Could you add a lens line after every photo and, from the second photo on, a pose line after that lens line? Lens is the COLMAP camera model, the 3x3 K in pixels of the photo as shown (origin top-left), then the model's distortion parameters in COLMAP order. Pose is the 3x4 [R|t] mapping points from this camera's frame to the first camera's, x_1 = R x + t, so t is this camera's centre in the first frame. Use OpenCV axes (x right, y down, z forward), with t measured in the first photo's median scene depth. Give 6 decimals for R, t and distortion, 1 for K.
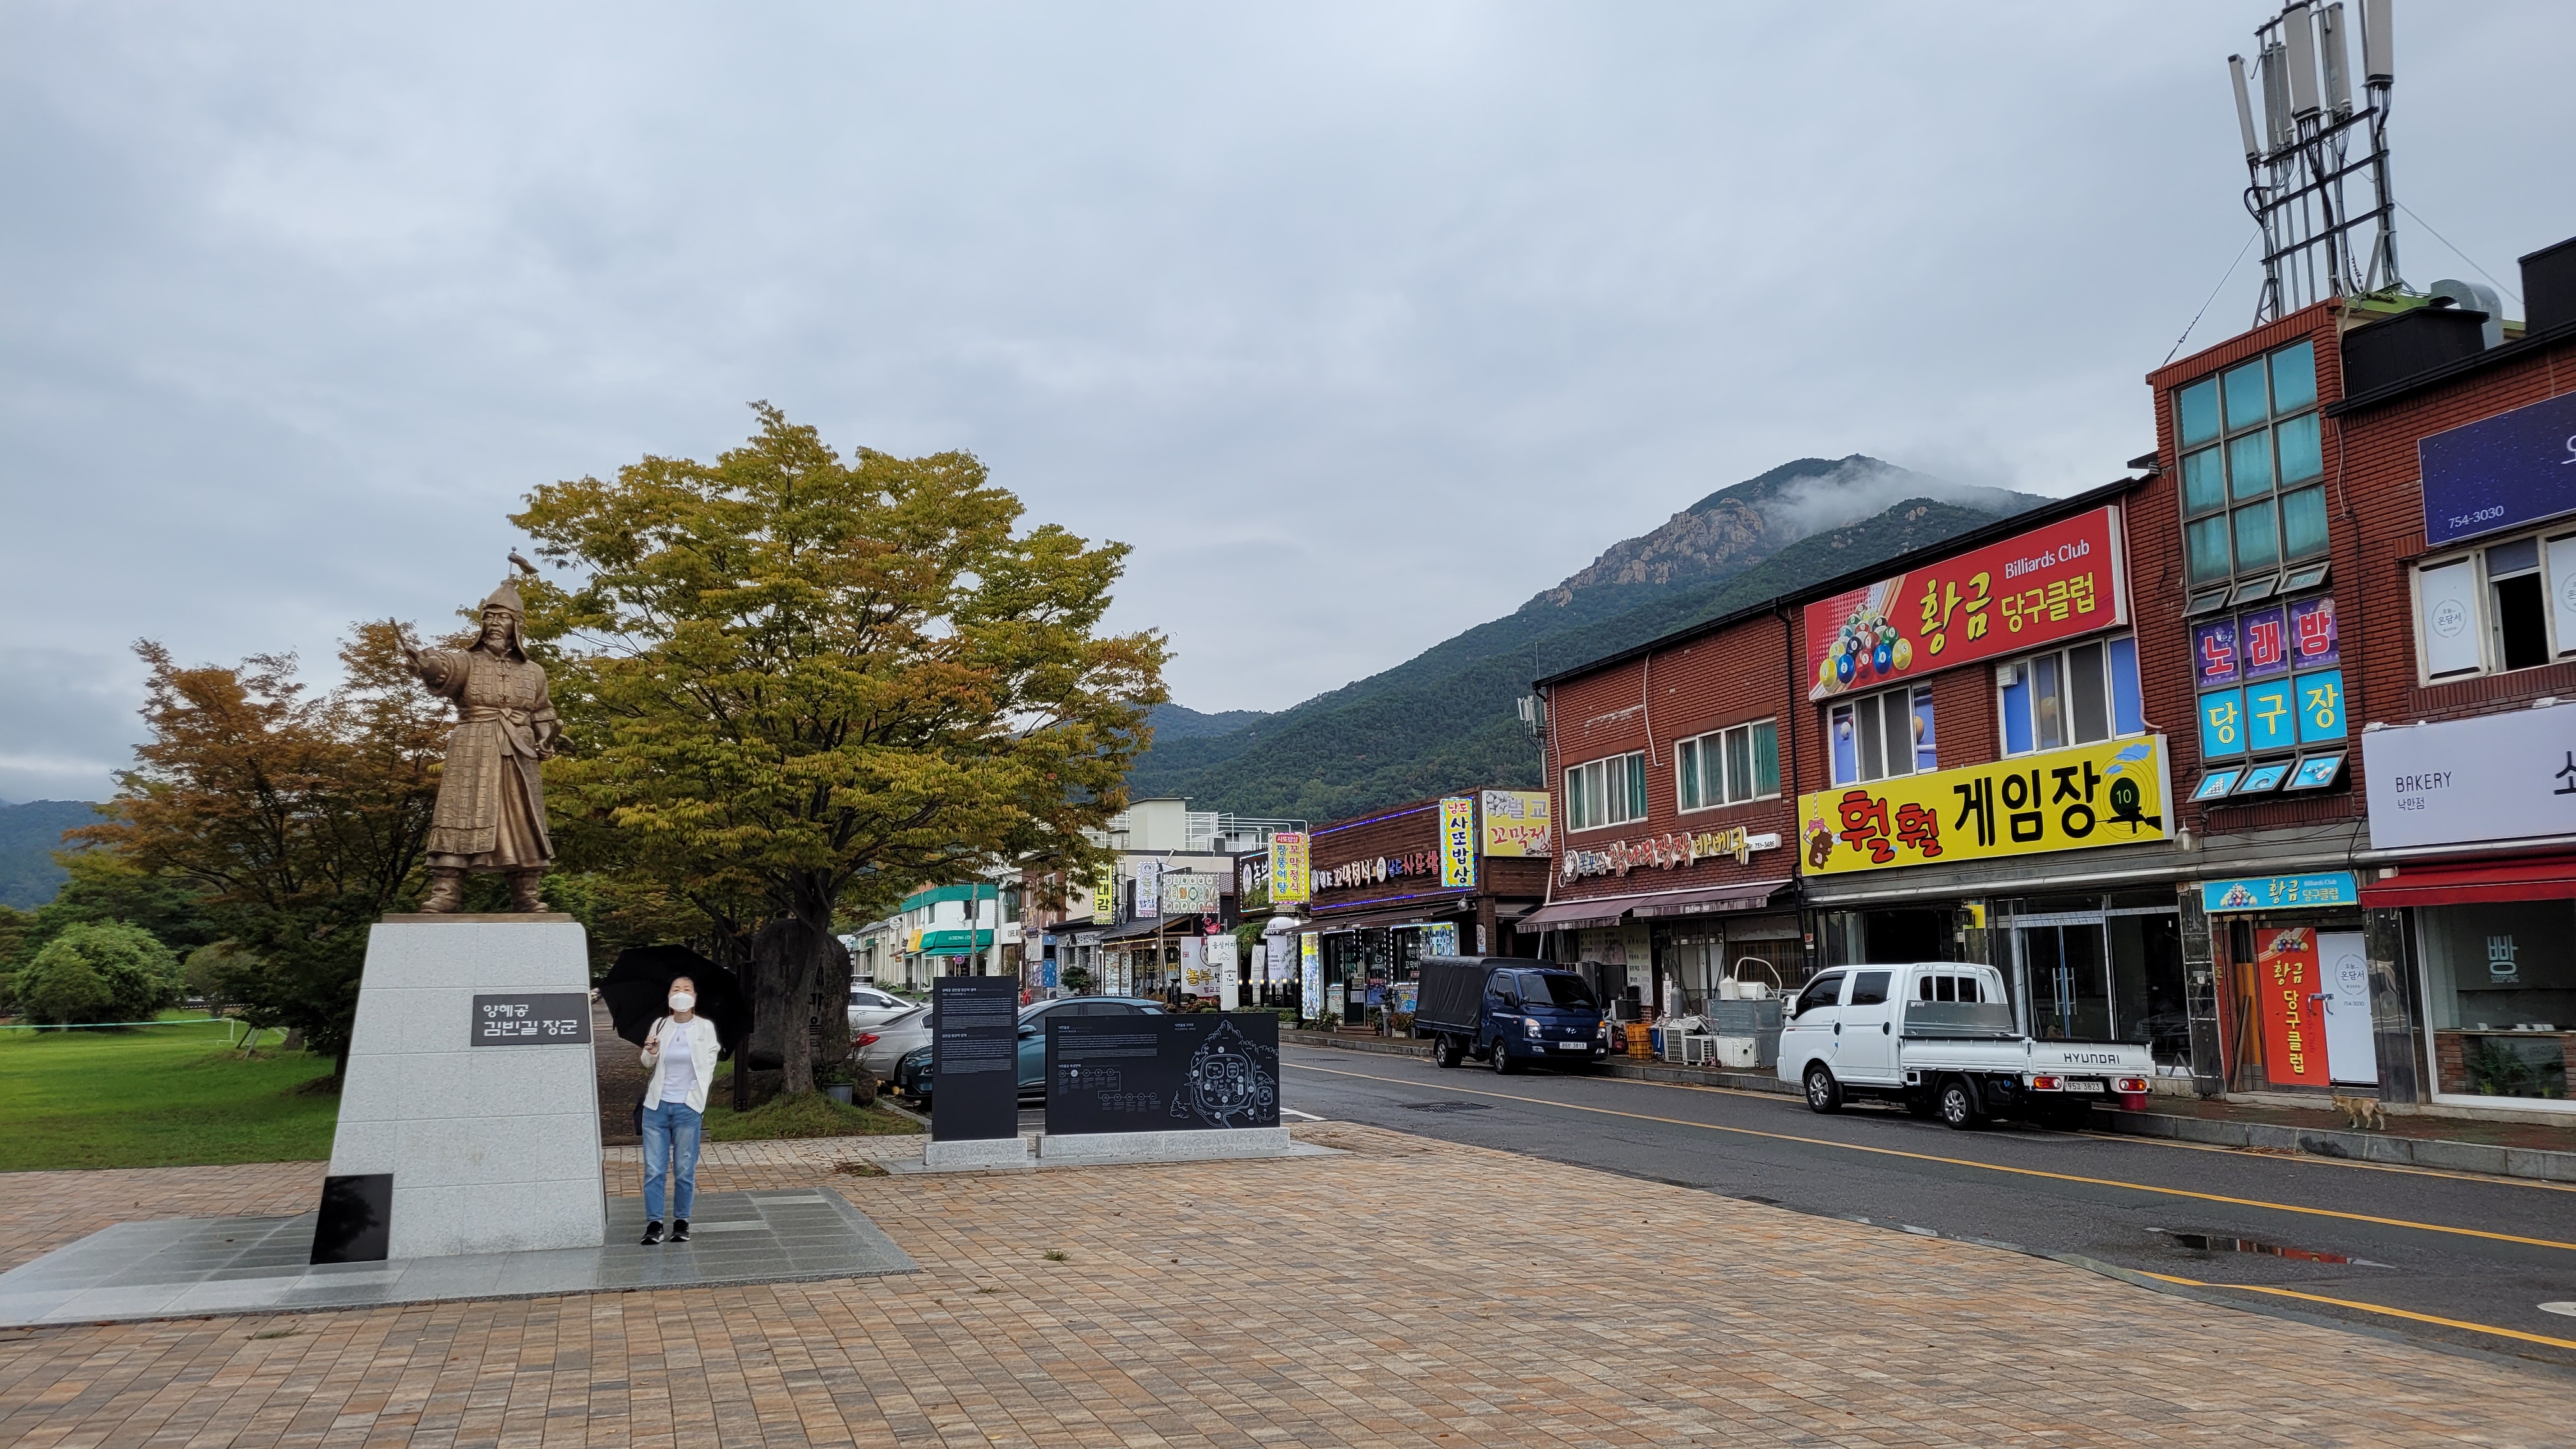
lens RADIAL K [[1995.6, 0, 1287.9], [0, 1995.6, 720.1], [0, 0, 1]] dist [0.050169, -0.020104]
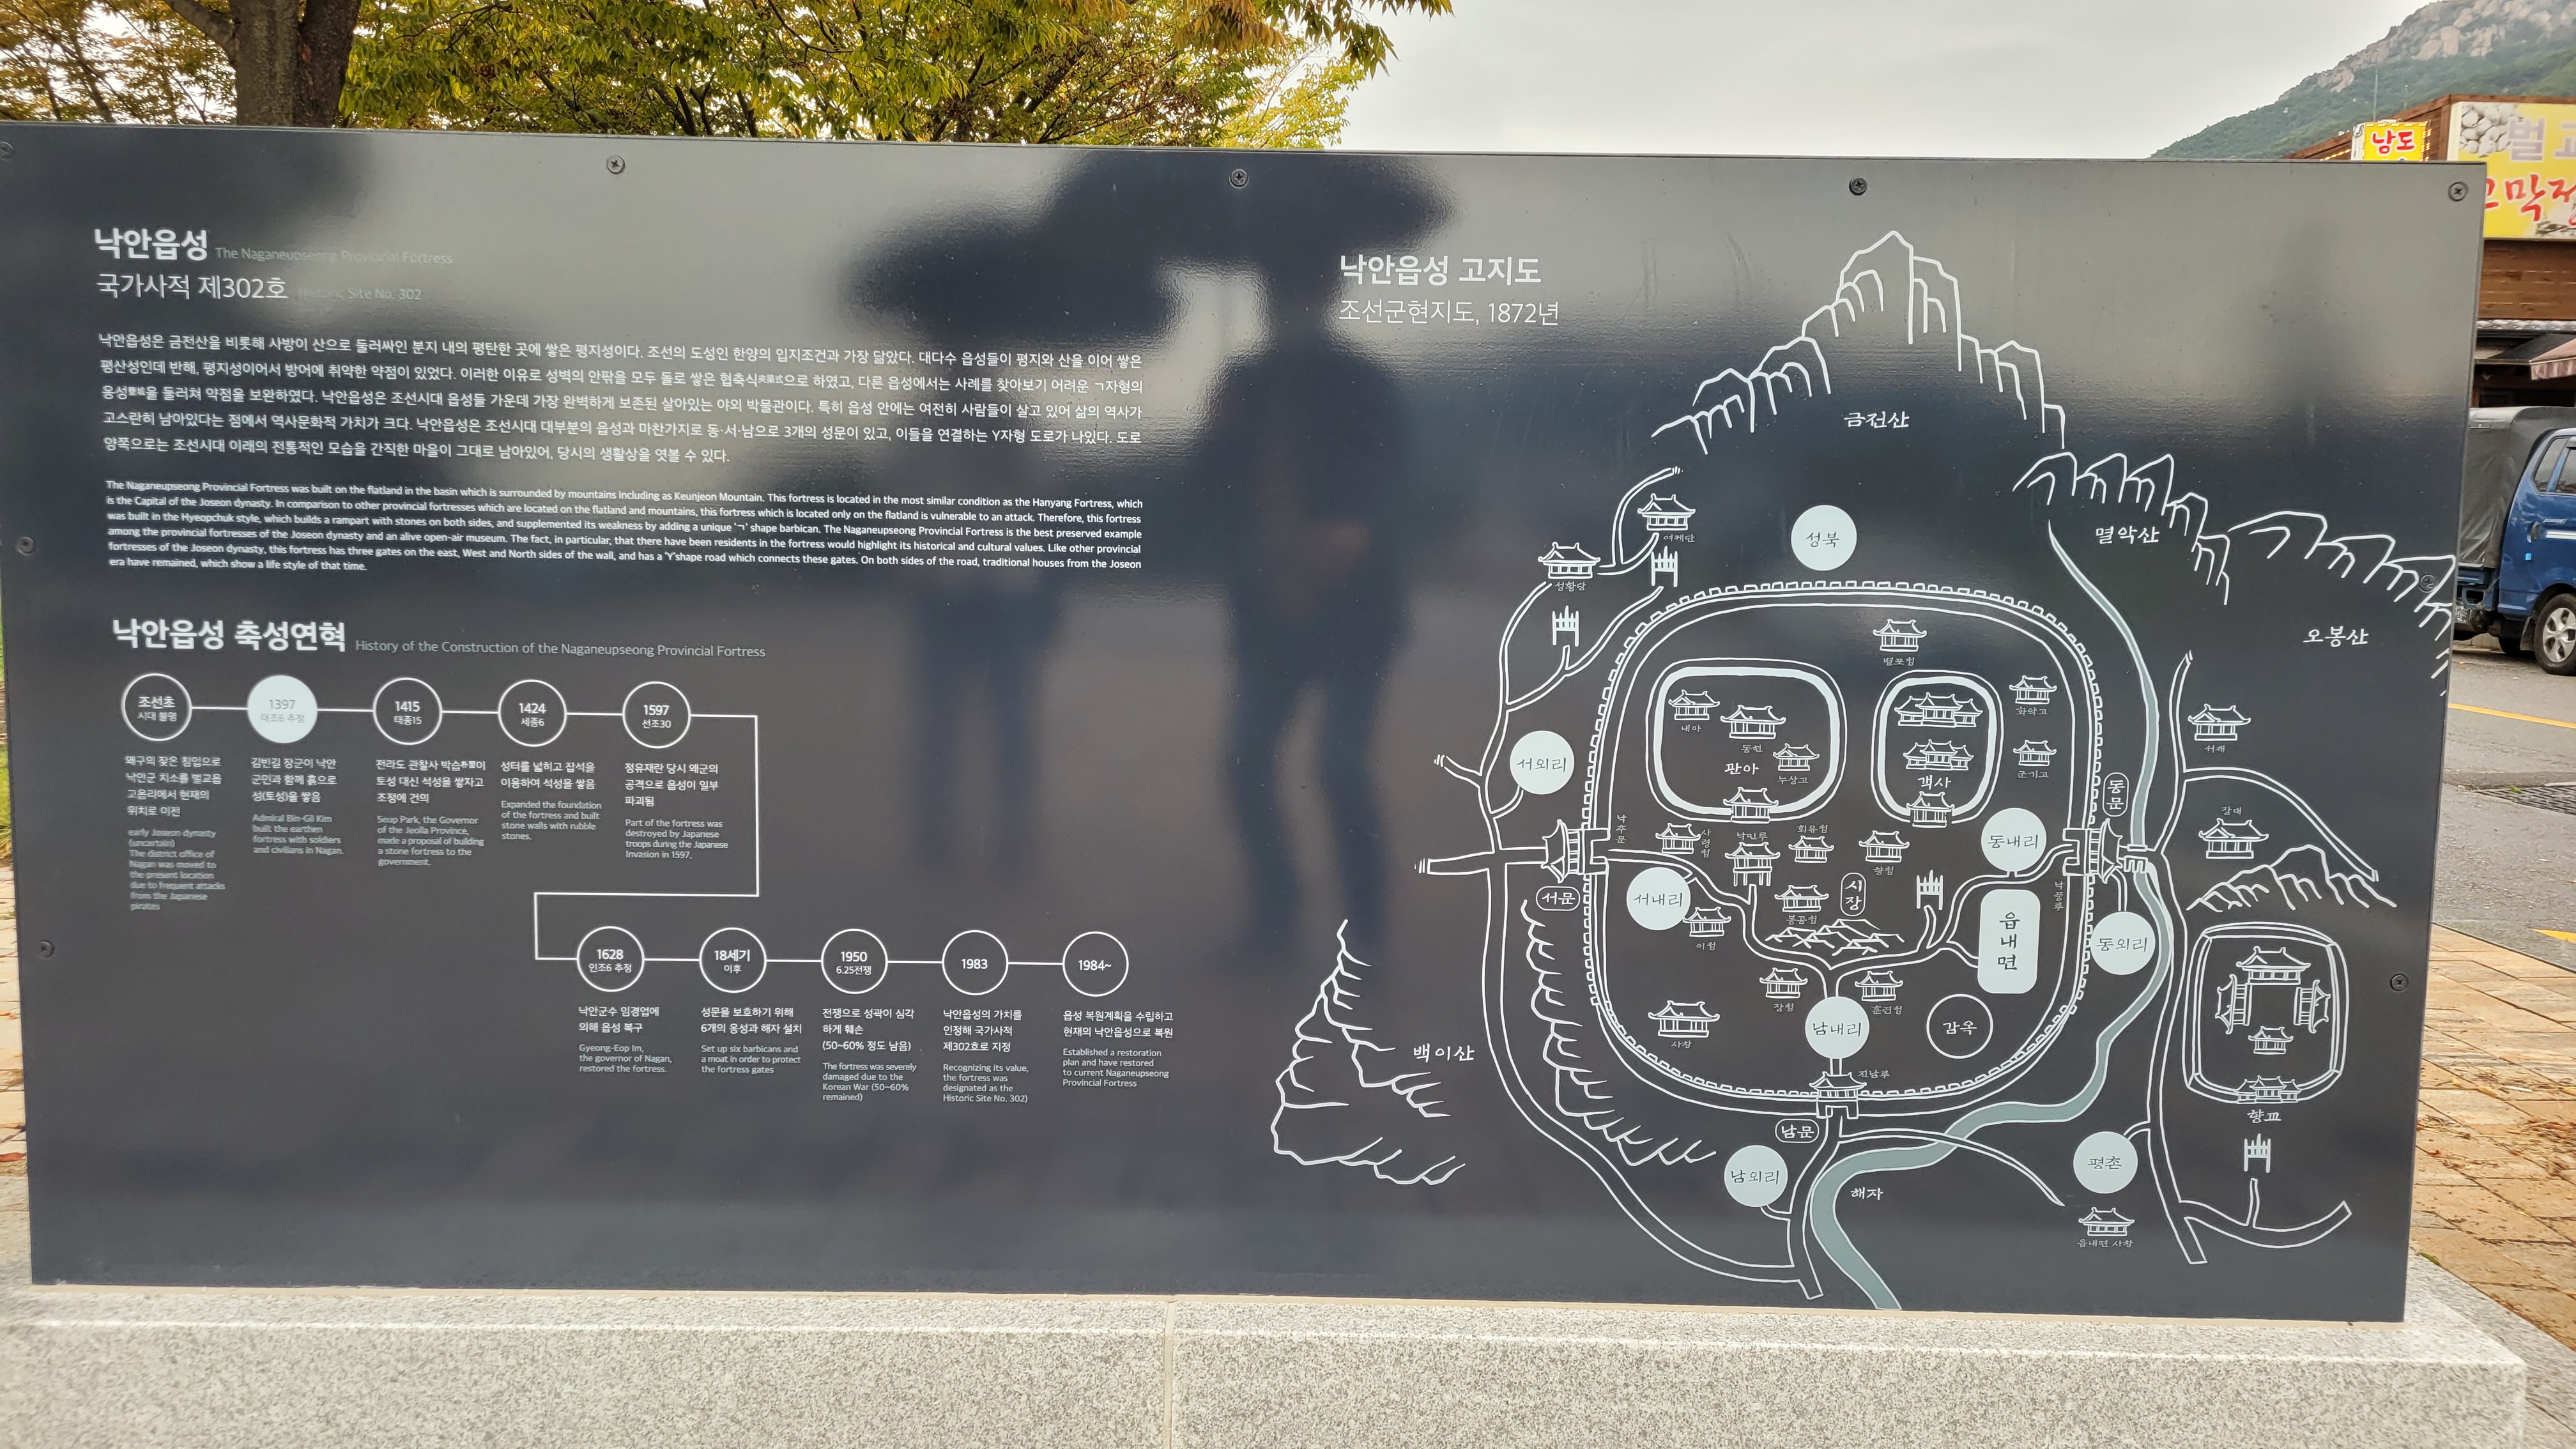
lens RADIAL K [[1995.6, 0, 1289.0], [0, 1995.6, 728.9], [0, 0, 1]] dist [0.050169, -0.020104]
pose [[0.949235, 0.056349, -0.309480, -0.027370], [0.015472, 0.974271, 0.224847, 0.151981], [0.314187, -0.218221, 0.923940, 0.901078]]
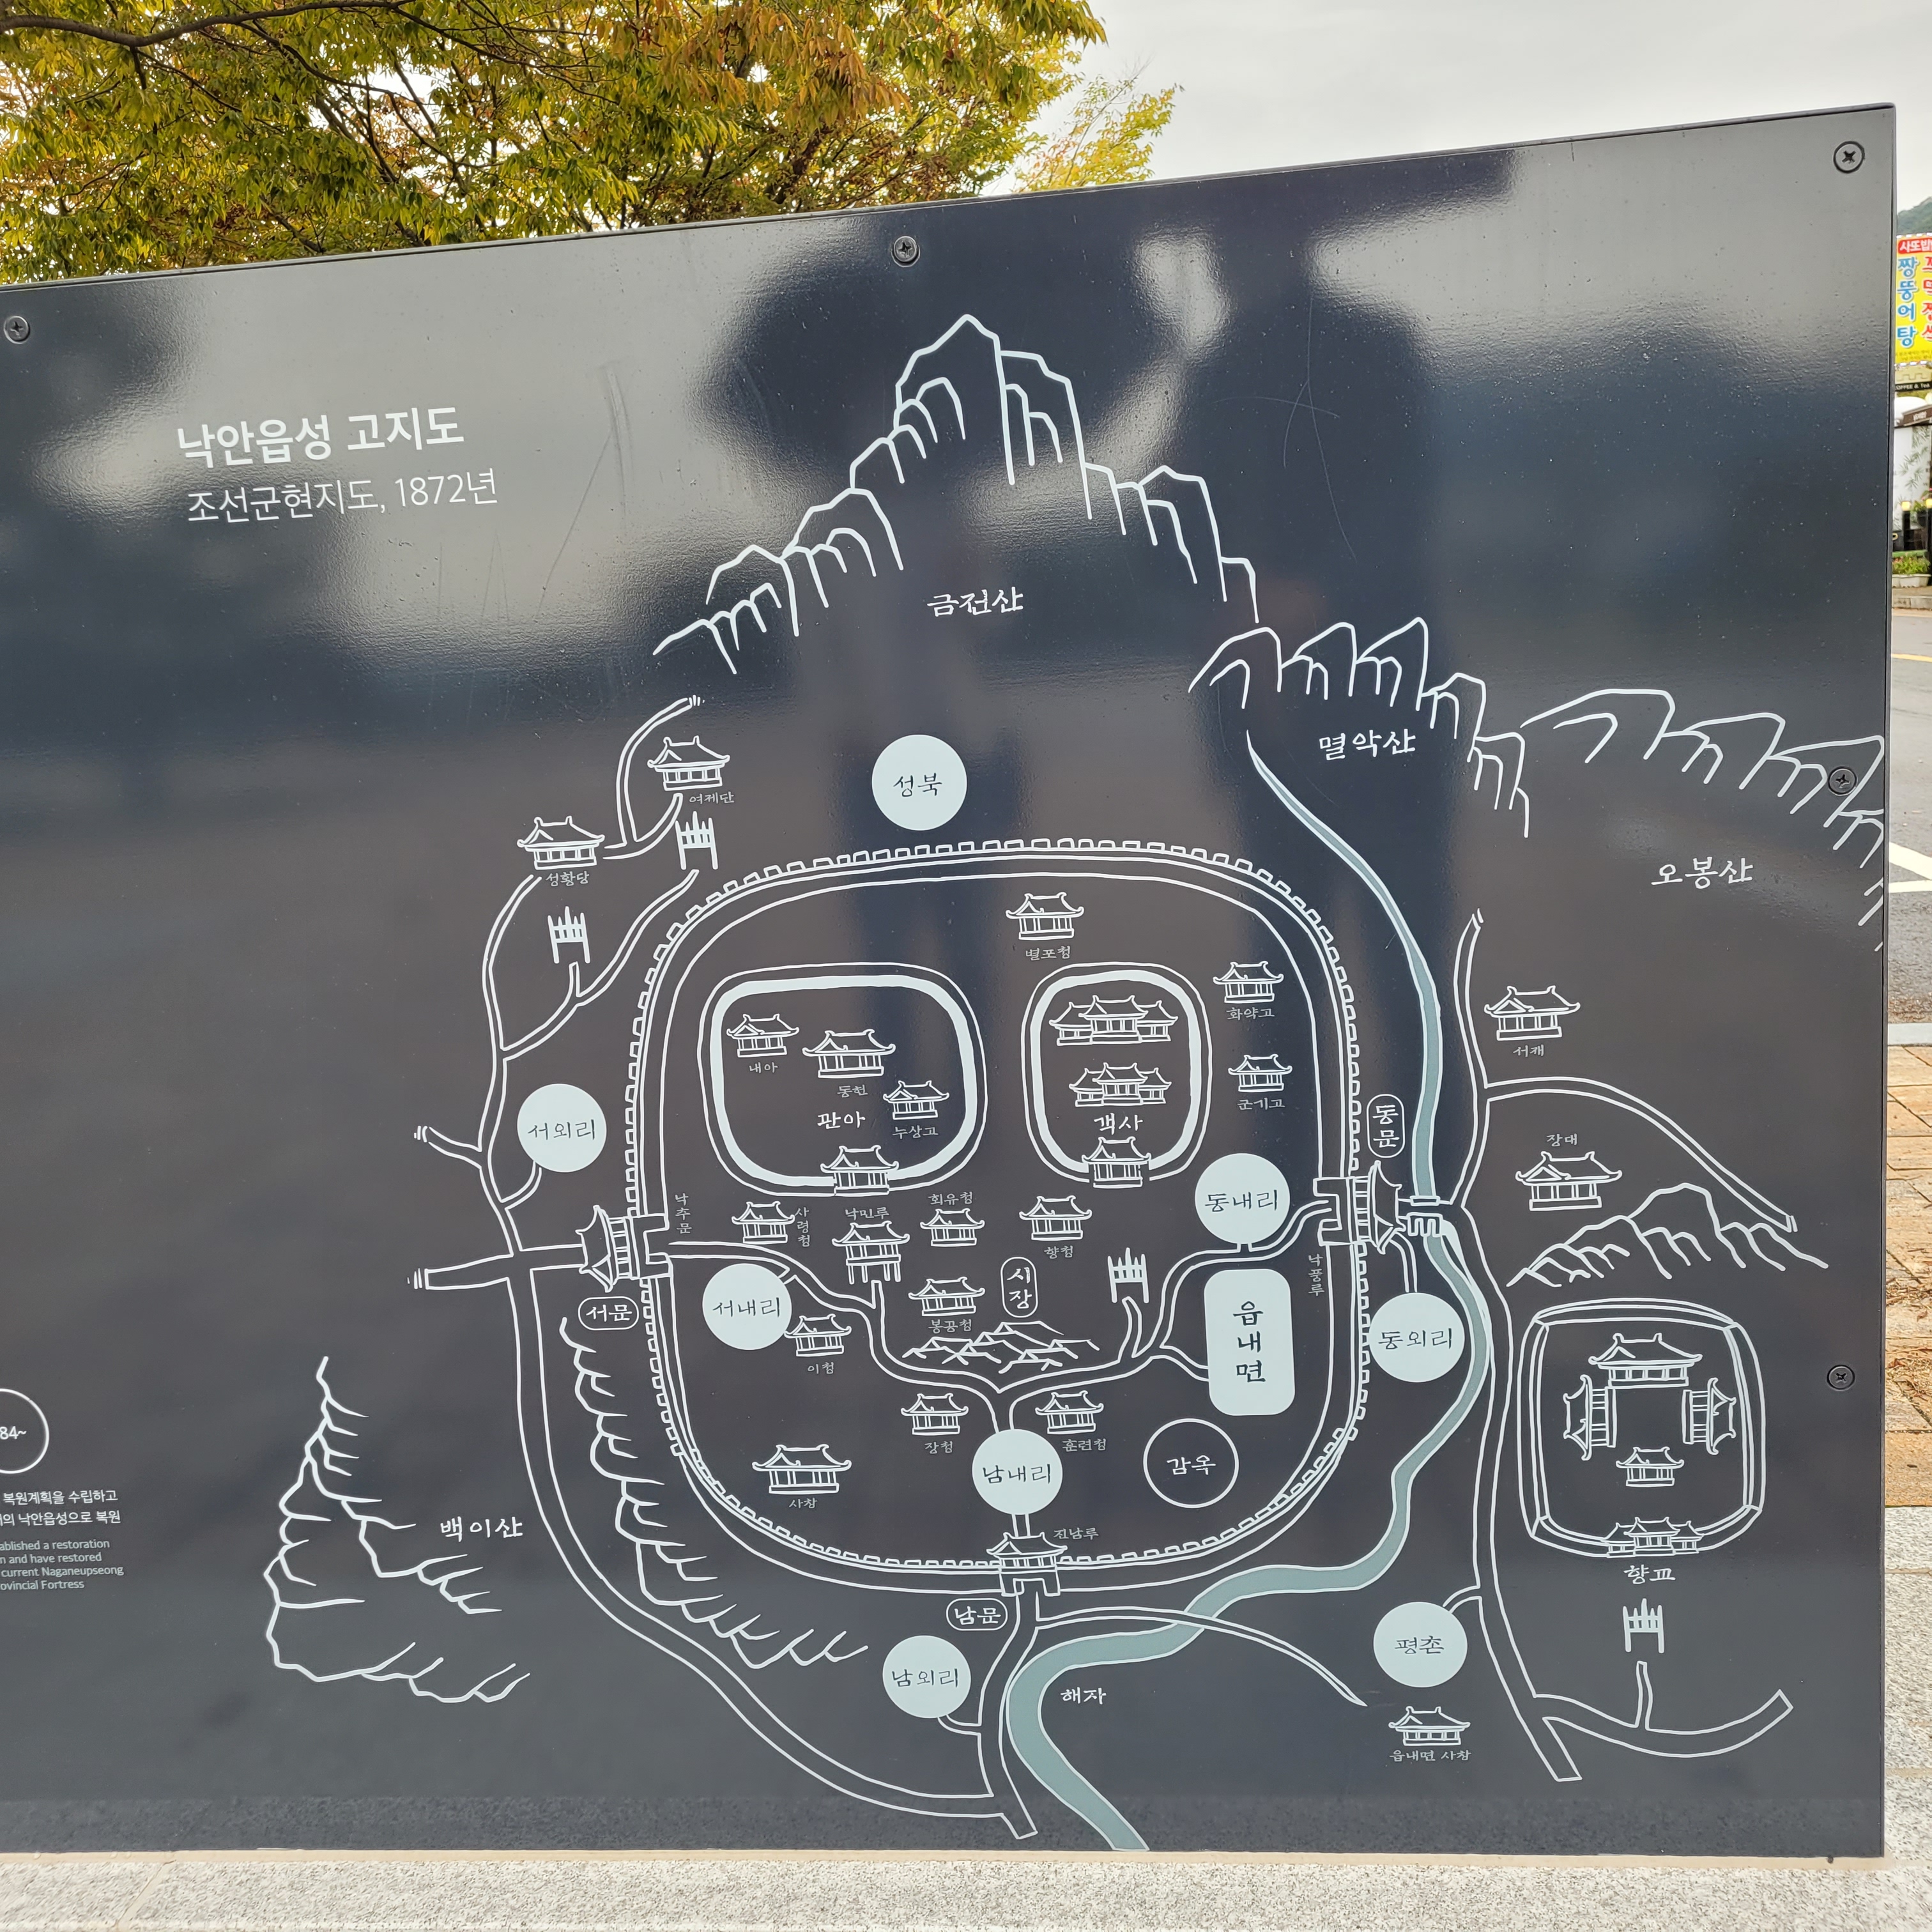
lens RADIAL K [[2000.1, 0, 965.3], [0, 2000.1, 964.2], [0, 0, 1]] dist [0.047431, 0.000000]
pose [[0.908804, 0.018205, -0.416826, -0.004227], [0.113798, 0.950353, 0.289620, 0.151942], [0.401404, -0.310642, 0.861613, 0.943038]]
